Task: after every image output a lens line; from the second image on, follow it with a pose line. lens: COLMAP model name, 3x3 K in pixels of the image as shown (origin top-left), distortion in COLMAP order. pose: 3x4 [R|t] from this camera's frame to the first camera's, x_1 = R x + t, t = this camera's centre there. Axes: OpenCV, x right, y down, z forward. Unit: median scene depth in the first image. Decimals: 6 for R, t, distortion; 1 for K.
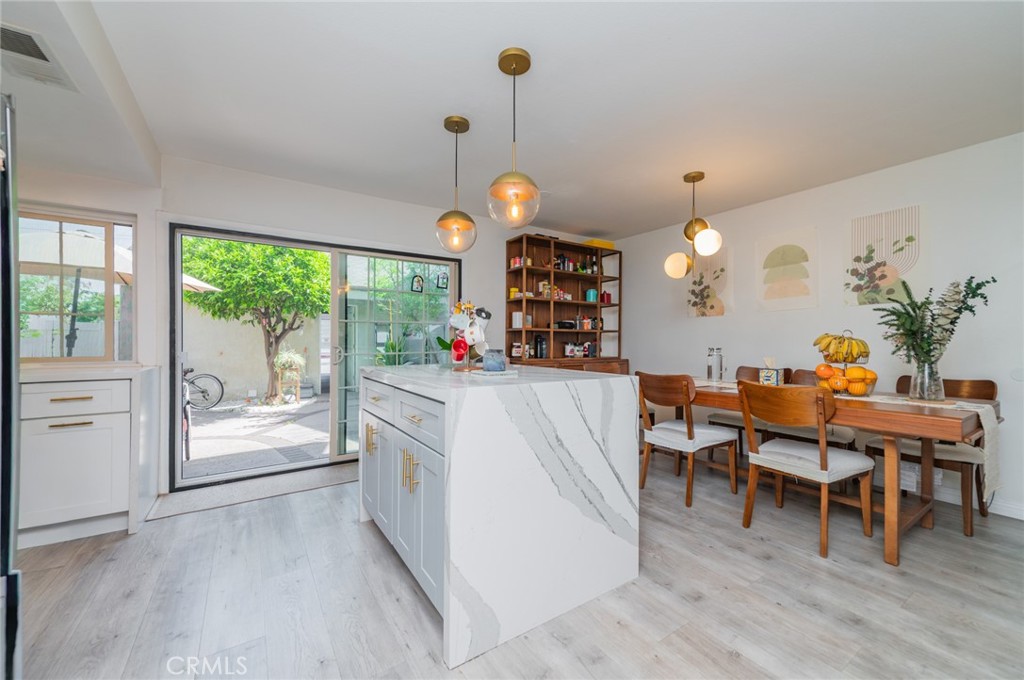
lens RADIAL K [[399.6, 0, 512.0], [0, 399.6, 340.0], [0, 0, 1]] dist [0.002583, 0.000115]
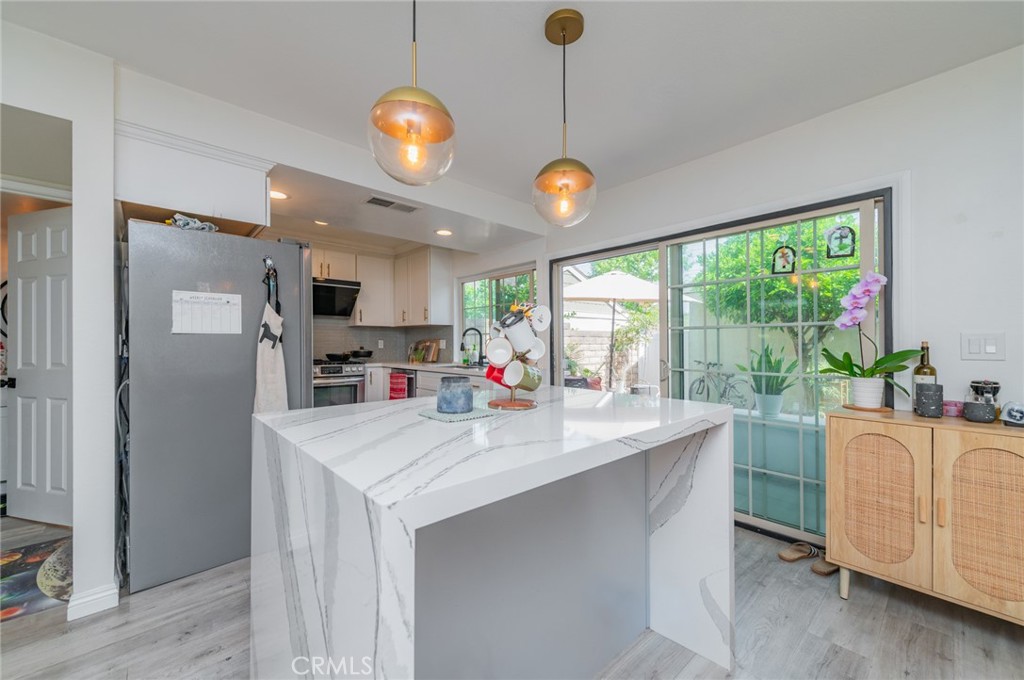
lens RADIAL K [[397.5, 0, 505.3], [0, 397.5, 342.2], [0, 0, 1]] dist [0.004309, 0.000135]
pose [[0.146628, -0.006231, -0.989172, 0.372842], [0.002233, 0.999980, -0.005968, -0.018318], [0.989189, -0.001334, 0.146639, 0.627133]]
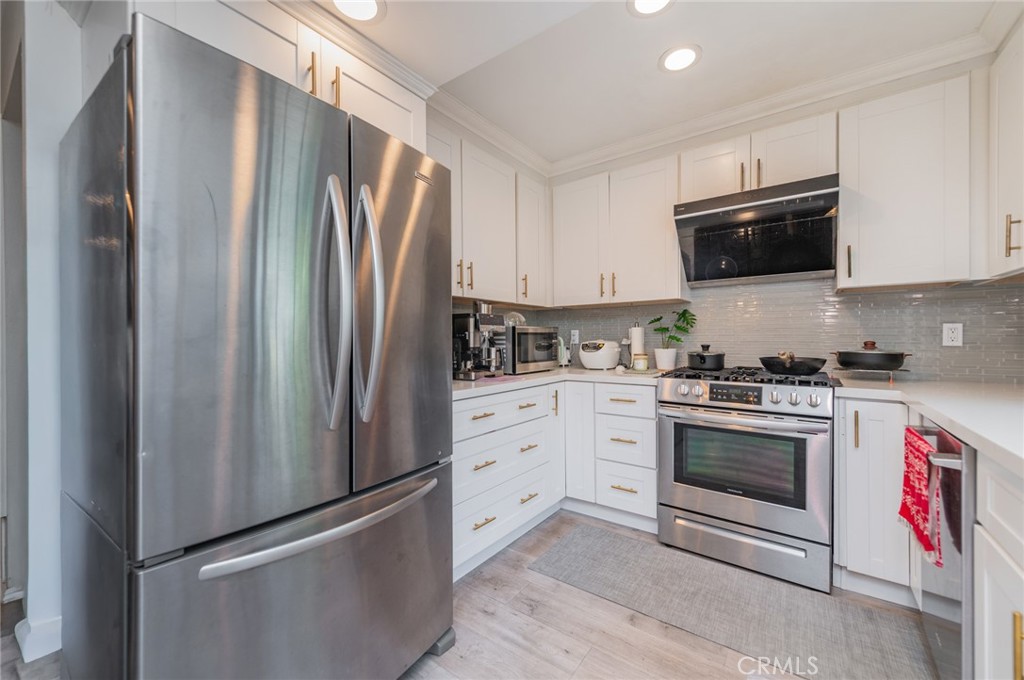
lens RADIAL K [[410.1, 0, 508.4], [0, 410.1, 340.9], [0, 0, 1]] dist [0.000643, -0.000235]
pose [[-0.931262, -0.001777, -0.364347, -0.611617], [-0.002844, 0.999993, 0.002391, -0.011121], [0.364340, 0.003263, -0.931260, 0.689549]]
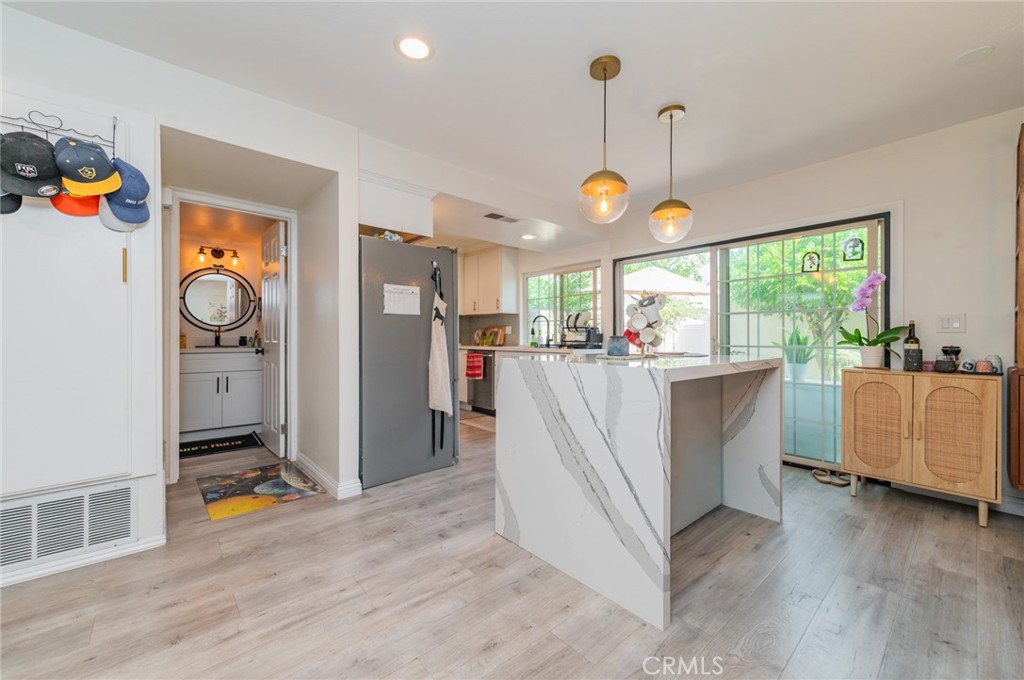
lens RADIAL K [[398.4, 0, 509.7], [0, 398.4, 337.6], [0, 0, 1]] dist [0.007021, -0.000309]
pose [[0.131758, -0.001853, -0.991280, 0.617157], [-0.001965, 0.999996, -0.002130, 0.019510], [0.991280, 0.002228, 0.131754, 0.361895]]
